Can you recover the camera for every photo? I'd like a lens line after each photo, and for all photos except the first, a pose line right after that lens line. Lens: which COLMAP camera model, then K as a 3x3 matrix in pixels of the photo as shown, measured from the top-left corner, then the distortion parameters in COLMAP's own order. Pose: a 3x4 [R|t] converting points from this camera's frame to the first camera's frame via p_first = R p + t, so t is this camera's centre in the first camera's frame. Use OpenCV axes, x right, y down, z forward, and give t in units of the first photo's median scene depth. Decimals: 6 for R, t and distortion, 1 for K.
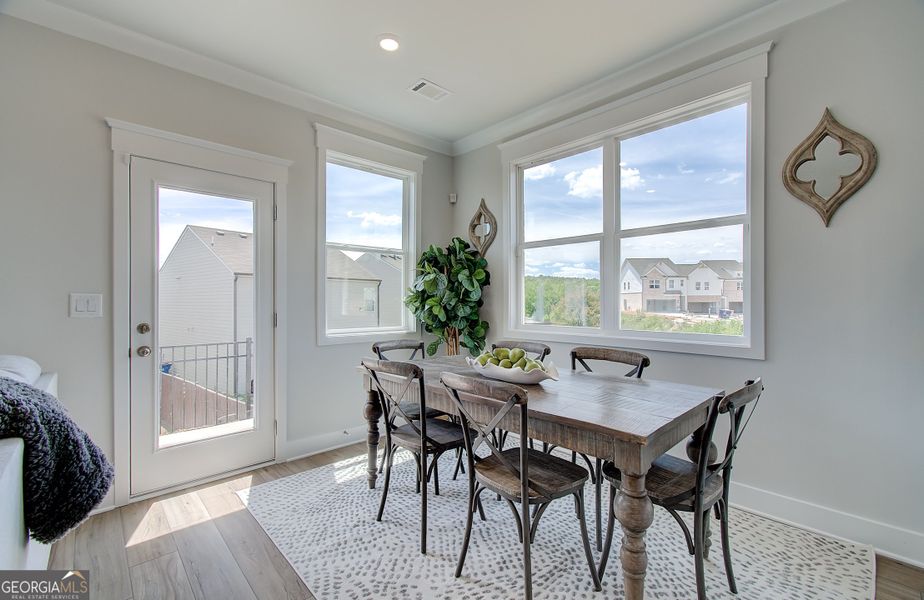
lens RADIAL K [[405.7, 0, 462.0], [0, 405.7, 300.0], [0, 0, 1]] dist [0.000788, 0.000301]
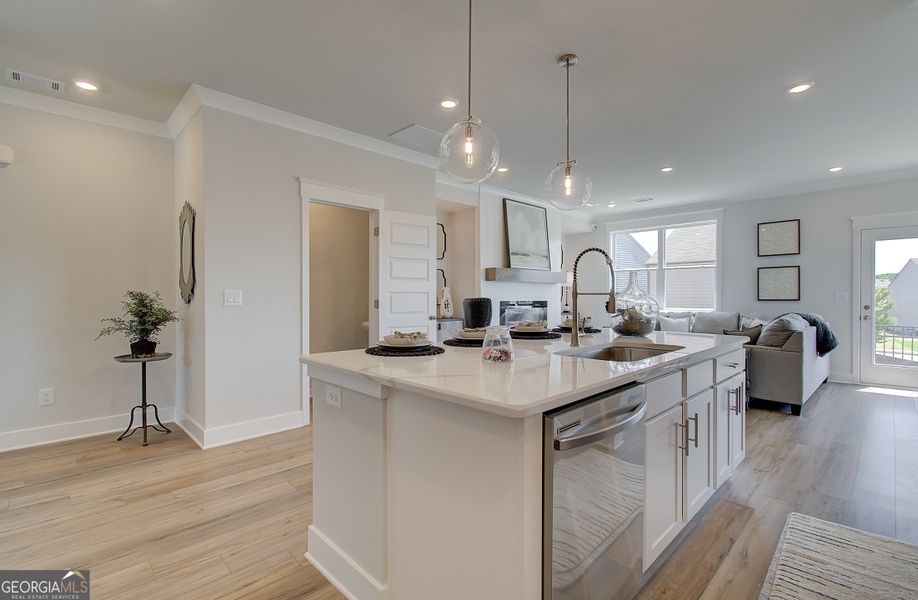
lens RADIAL K [[436.3, 0, 459.0], [0, 436.3, 300.0], [0, 0, 1]] dist [-0.002174, -0.000623]
pose [[0.041196, 0.008653, -0.999114, 1.516078], [0.000484, 0.999962, 0.008681, 0.007791], [0.999151, -0.000841, 0.041191, -1.335864]]
